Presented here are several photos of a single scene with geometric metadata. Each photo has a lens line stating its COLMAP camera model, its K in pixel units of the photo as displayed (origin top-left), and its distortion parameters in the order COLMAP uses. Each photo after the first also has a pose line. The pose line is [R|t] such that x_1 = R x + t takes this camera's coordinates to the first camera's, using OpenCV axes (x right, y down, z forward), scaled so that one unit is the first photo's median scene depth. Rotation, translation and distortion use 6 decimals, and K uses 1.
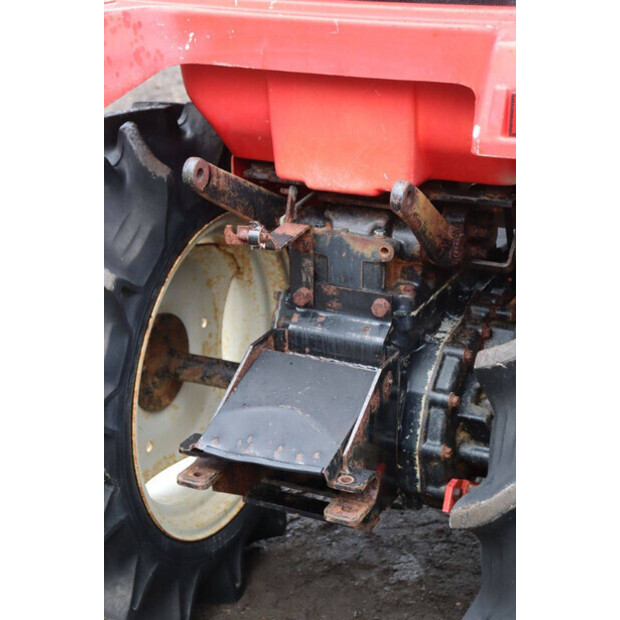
lens RADIAL K [[1271.1, 0, 303.6], [0, 1271.1, 309.7], [0, 0, 1]] dist [0.310055, 0.000000]
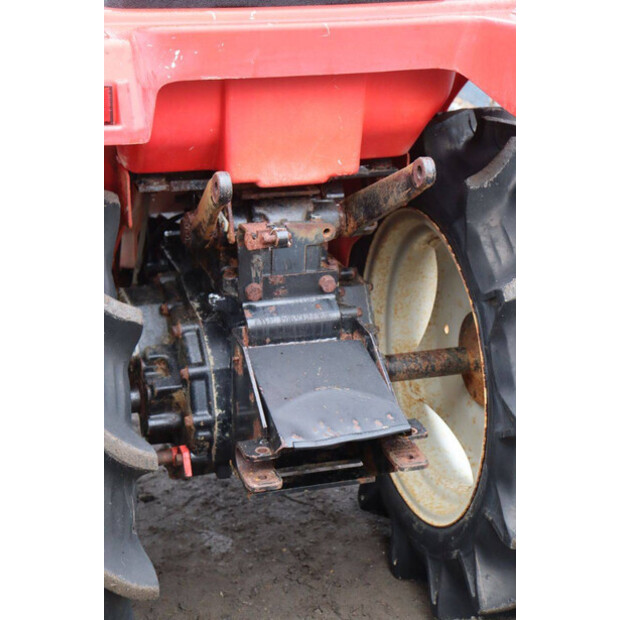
lens RADIAL K [[1271.1, 0, 309.5], [0, 1271.1, 305.9], [0, 0, 1]] dist [0.310055, 0.000000]
pose [[0.721316, -0.227166, 0.654292, -0.667472], [0.223612, 0.970475, 0.090424, -0.085086], [-0.655515, 0.081083, 0.750816, 0.190029]]
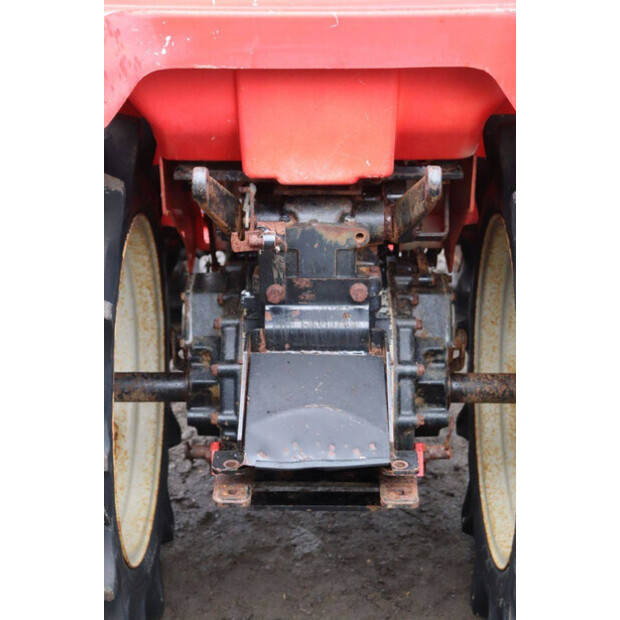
lens RADIAL K [[1271.1, 0, 311.2], [0, 1271.1, 306.8], [0, 0, 1]] dist [0.310055, 0.000000]
pose [[0.906200, -0.160366, 0.391260, -0.370657], [0.147457, 0.987058, 0.063038, -0.059438], [-0.396306, 0.000569, 0.918118, 0.084683]]
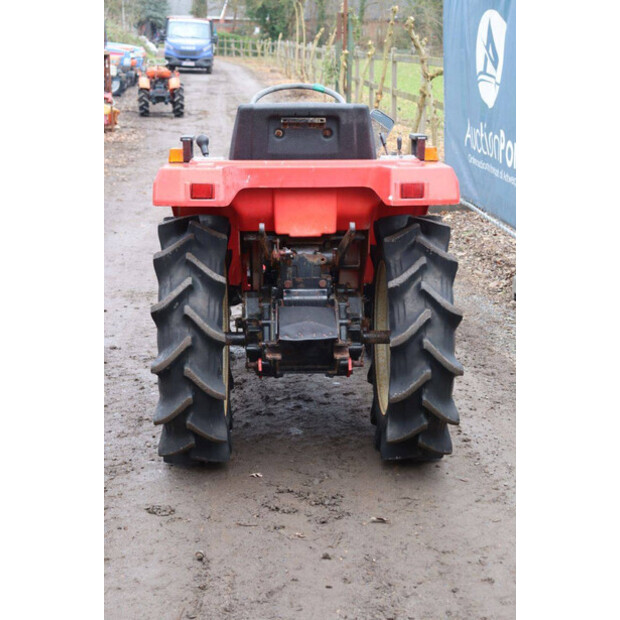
lens RADIAL K [[1049.5, 0, 312.0], [0, 1049.5, 310.6], [0, 0, 1]] dist [-0.005781, 0.000000]
pose [[0.883080, -0.093168, 0.459880, -0.873682], [0.160670, 0.980881, -0.109805, 0.262539], [-0.440858, 0.170856, 0.881166, -0.732221]]
